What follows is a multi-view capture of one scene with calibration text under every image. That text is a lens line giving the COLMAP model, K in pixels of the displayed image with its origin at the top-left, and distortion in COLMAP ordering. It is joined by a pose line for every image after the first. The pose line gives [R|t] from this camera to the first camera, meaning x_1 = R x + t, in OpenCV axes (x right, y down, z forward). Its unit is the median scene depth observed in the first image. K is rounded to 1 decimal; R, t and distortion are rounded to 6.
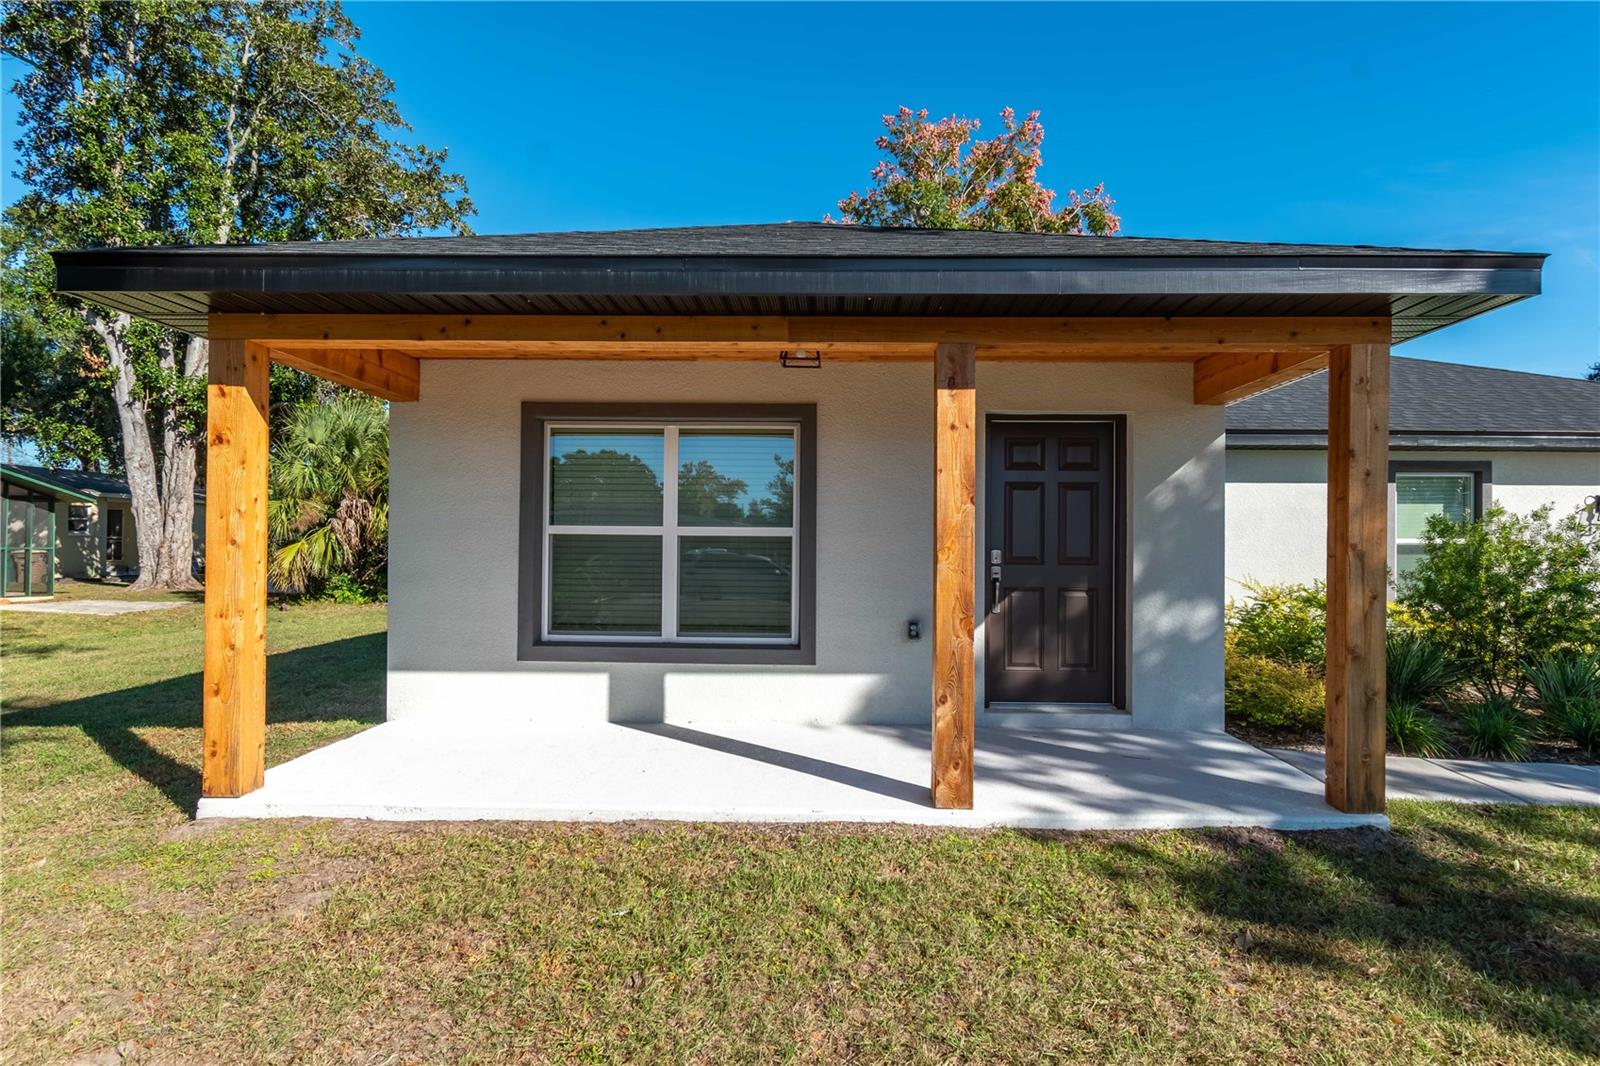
lens RADIAL K [[875.1, 0, 809.8], [0, 875.1, 534.4], [0, 0, 1]] dist [0.002500, -0.000833]
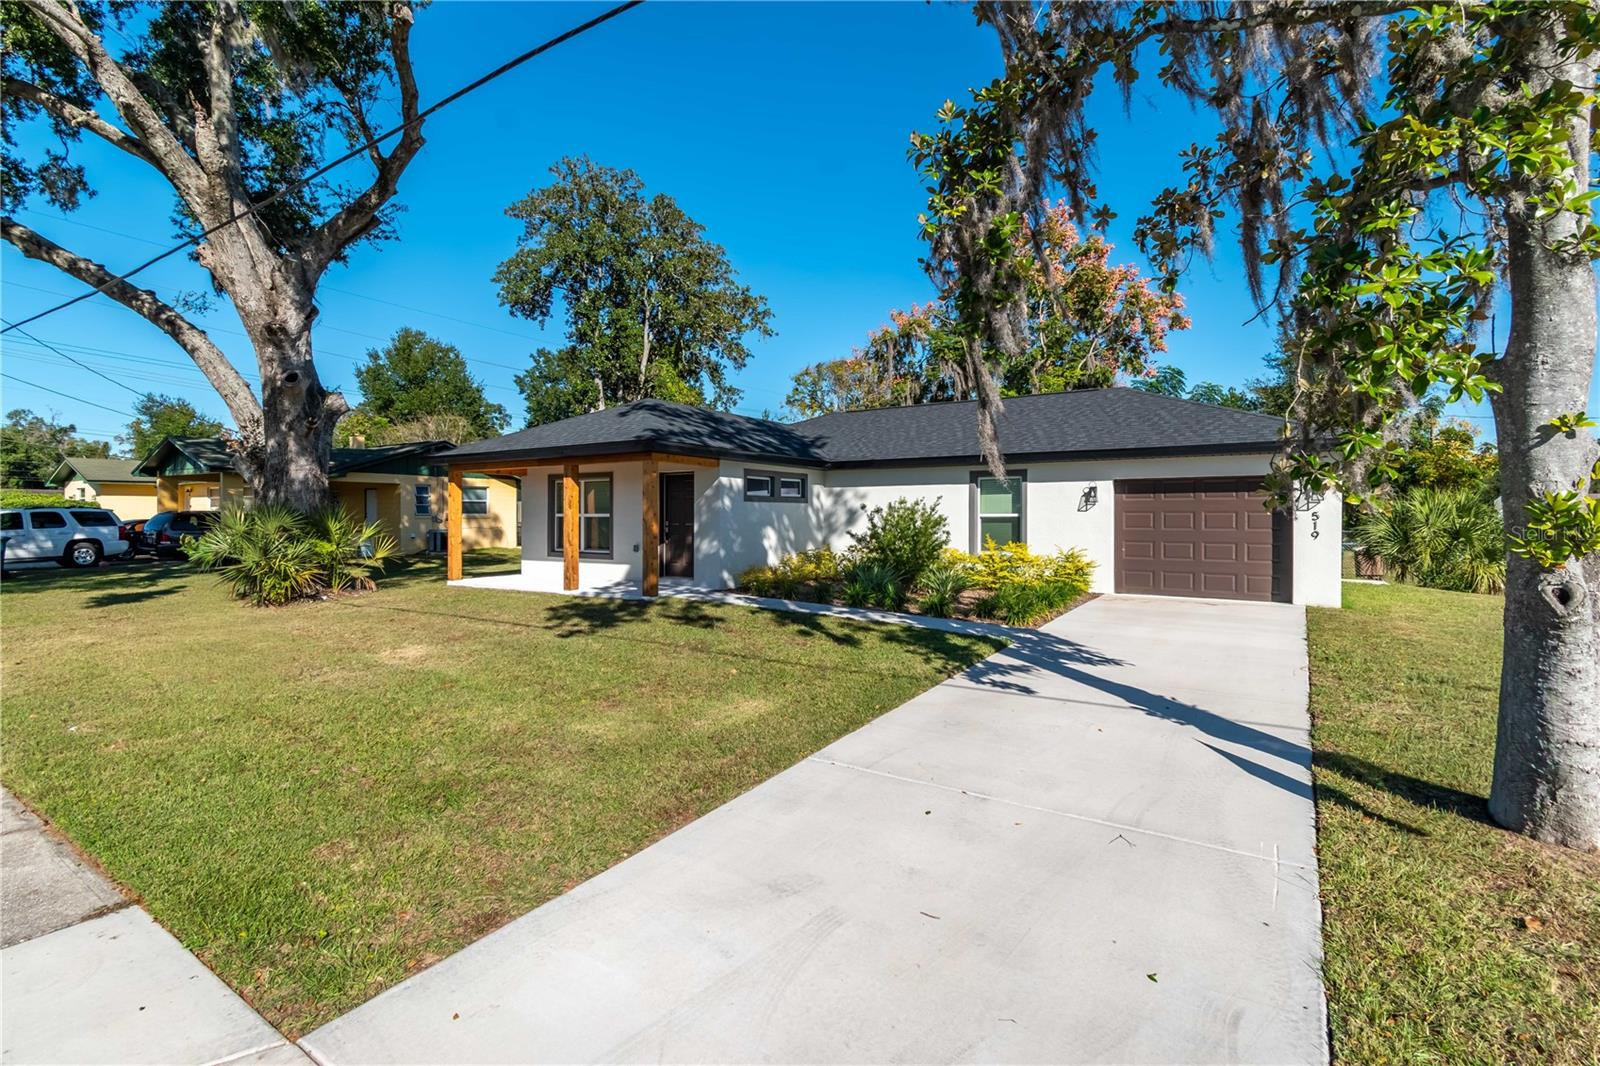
lens RADIAL K [[734.3, 0, 785.7], [0, 734.3, 514.8], [0, 0, 1]] dist [0.003663, 0.000649]
pose [[0.850589, -0.010492, -0.525727, 1.782238], [0.013902, 0.999900, 0.002539, -0.002962], [0.525647, -0.009468, 0.850650, -0.795305]]
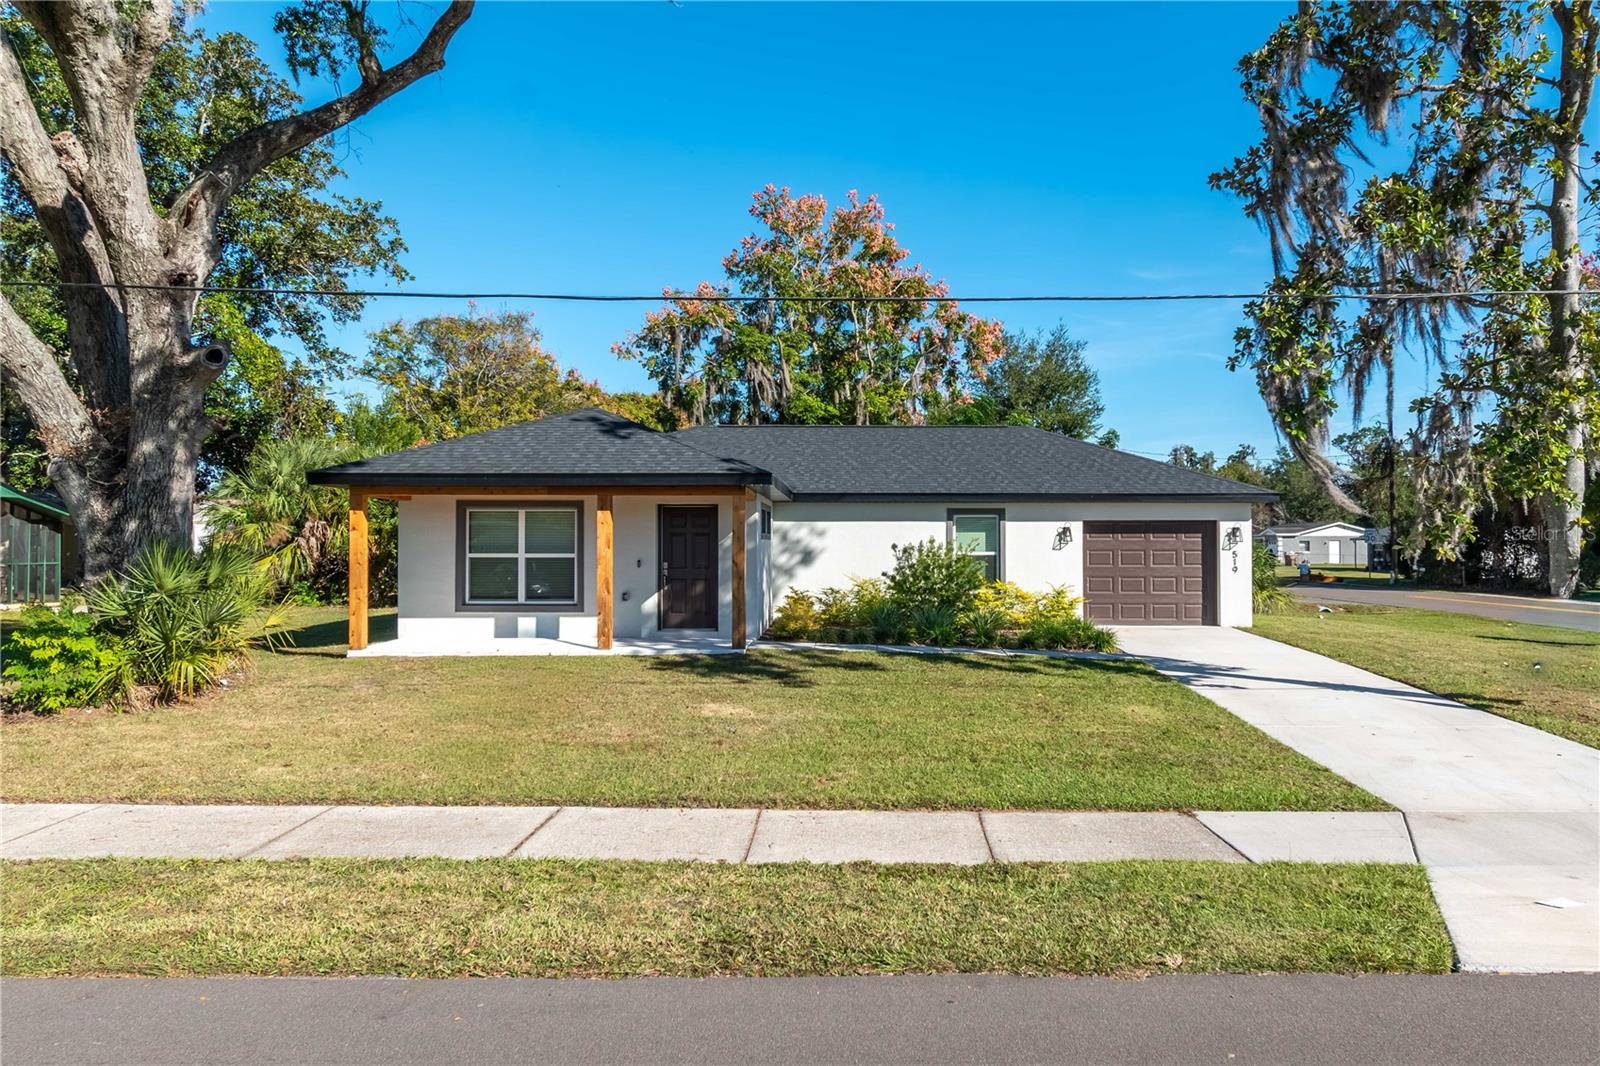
lens RADIAL K [[1104.7, 0, 831.3], [0, 1104.7, 521.9], [0, 0, 1]] dist [0.006498, -0.001841]
pose [[0.999806, -0.008830, 0.017628, 0.606075], [0.009011, 0.999907, -0.010222, -0.055616], [-0.017537, 0.010379, 0.999792, -1.926022]]
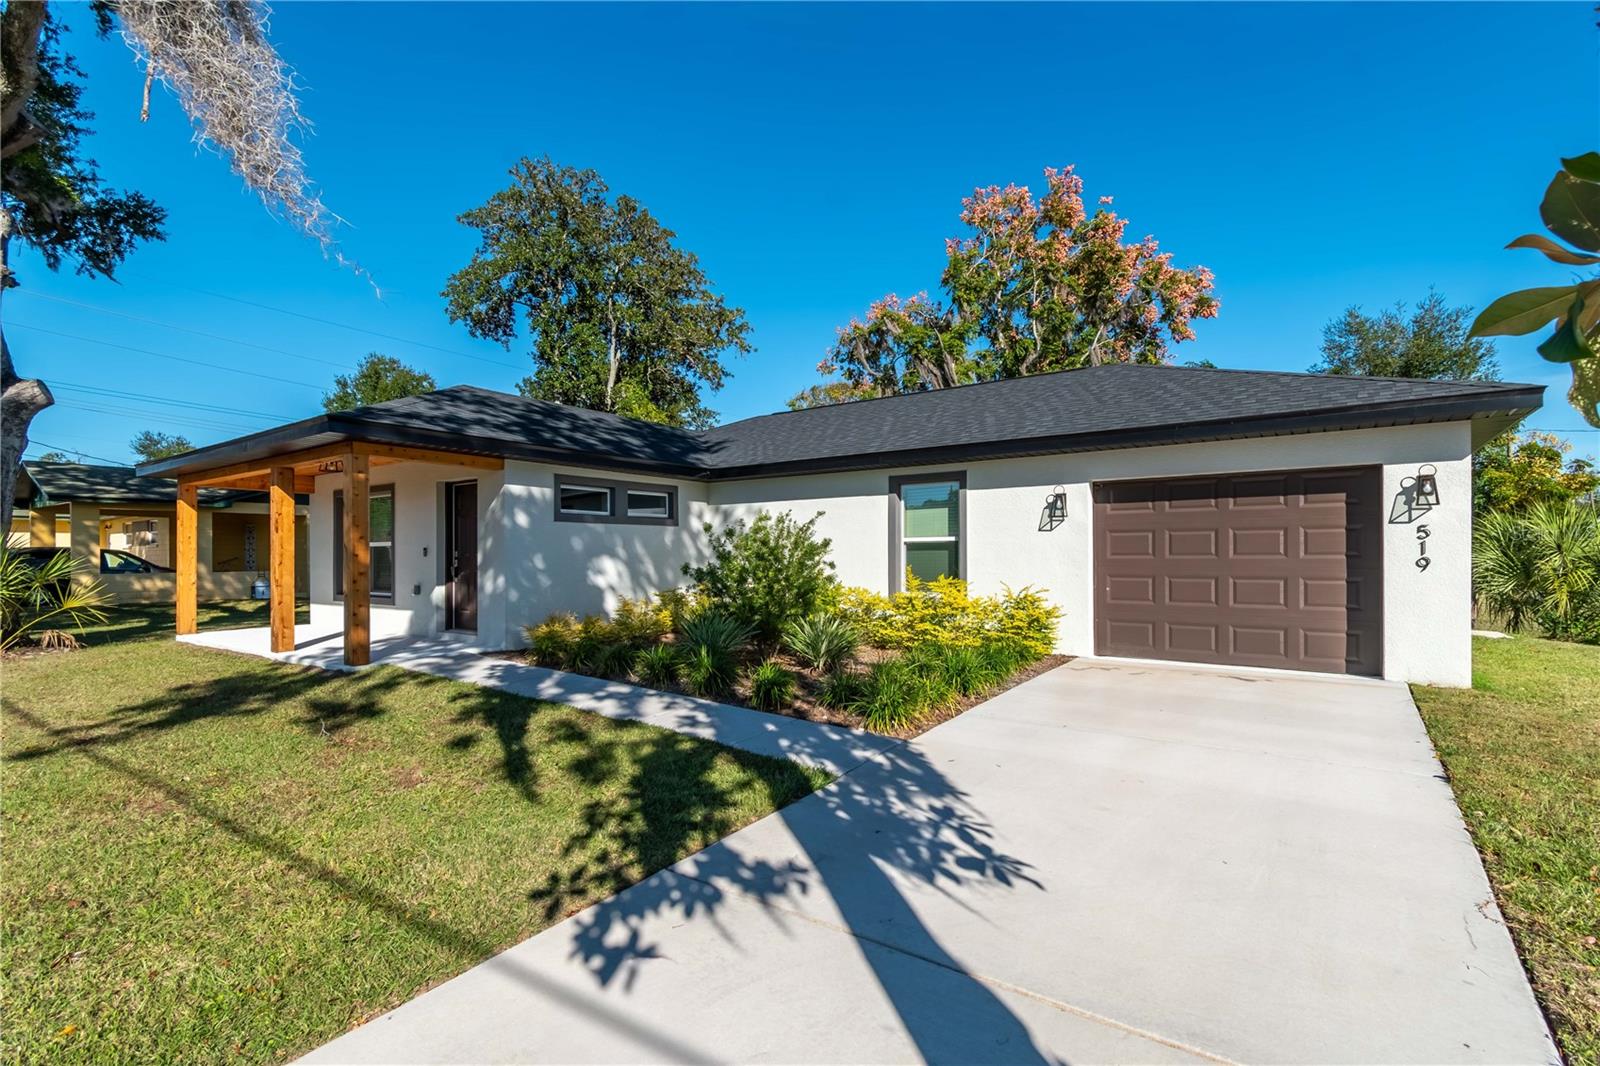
lens RADIAL K [[721.8, 0, 791.4], [0, 721.8, 552.8], [0, 0, 1]] dist [0.001487, 0.001047]
pose [[0.828312, -0.015041, -0.560065, 1.764614], [0.019789, 0.999801, 0.002417, 0.034091], [0.559917, -0.013085, 0.828445, 0.079277]]
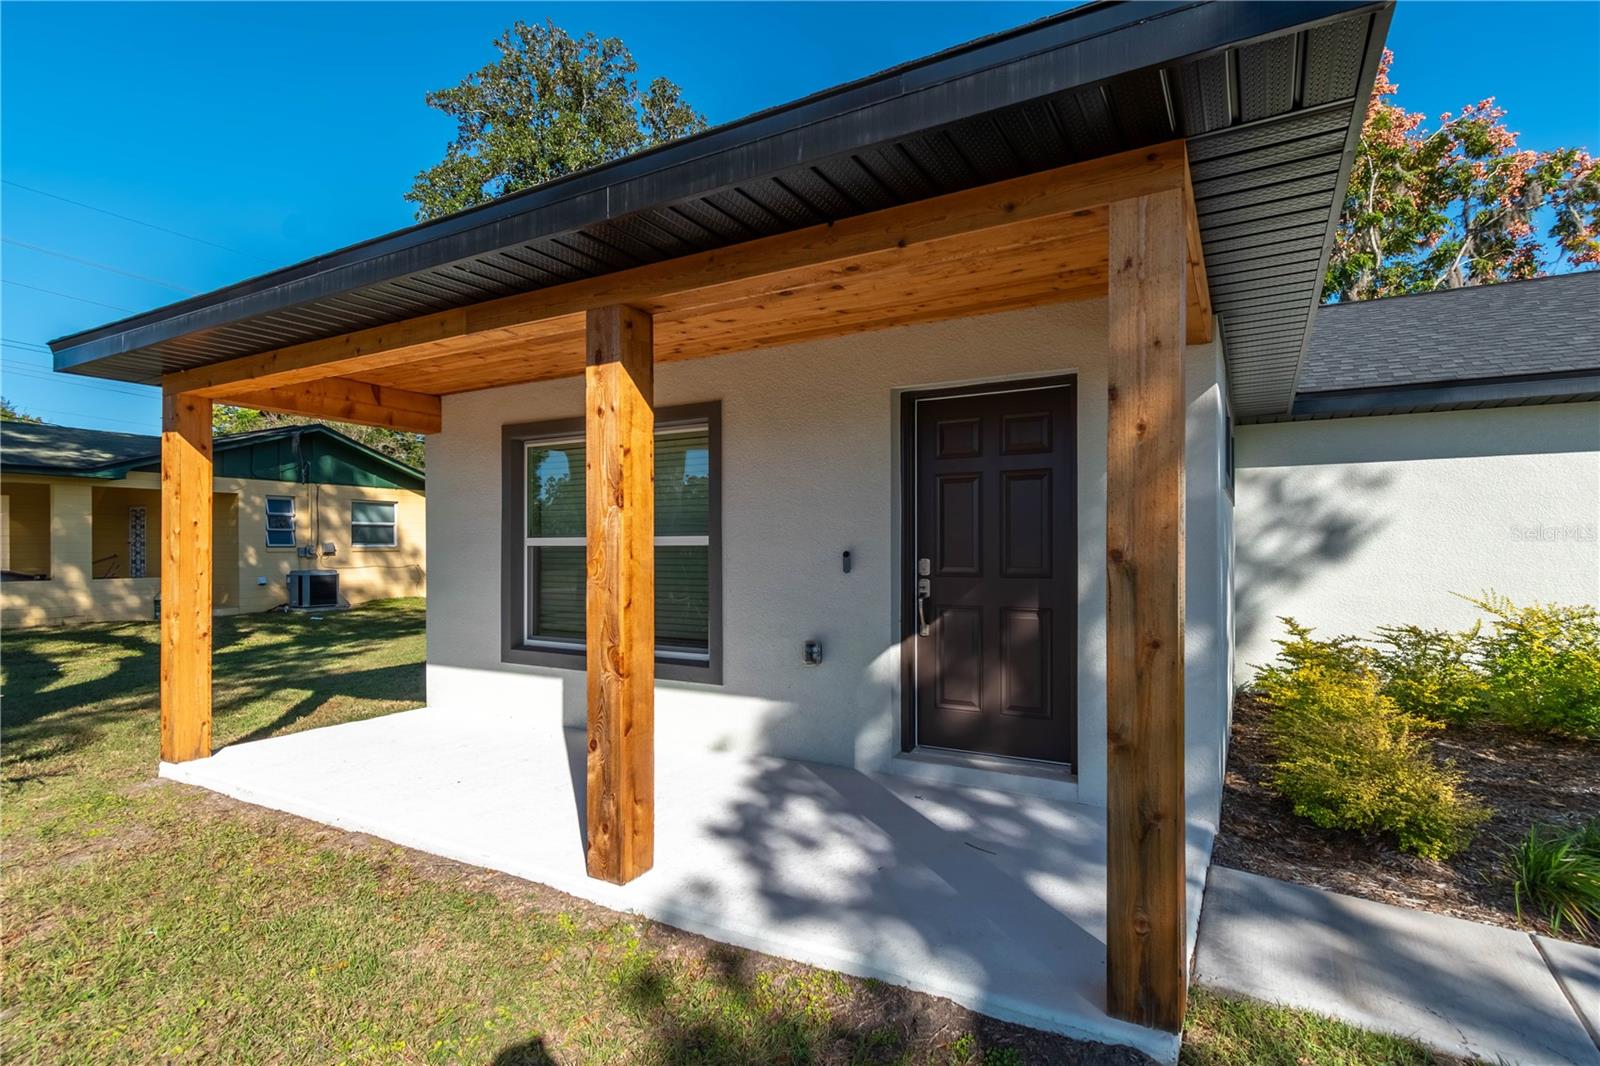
lens RADIAL K [[788.0, 0, 806.2], [0, 788.0, 544.5], [0, 0, 1]] dist [0.001380, 0.000250]
pose [[0.884368, -0.013458, -0.466596, 0.464000], [0.015377, 0.999882, 0.000305, 0.002636], [0.466536, -0.007445, 0.884471, 0.303948]]
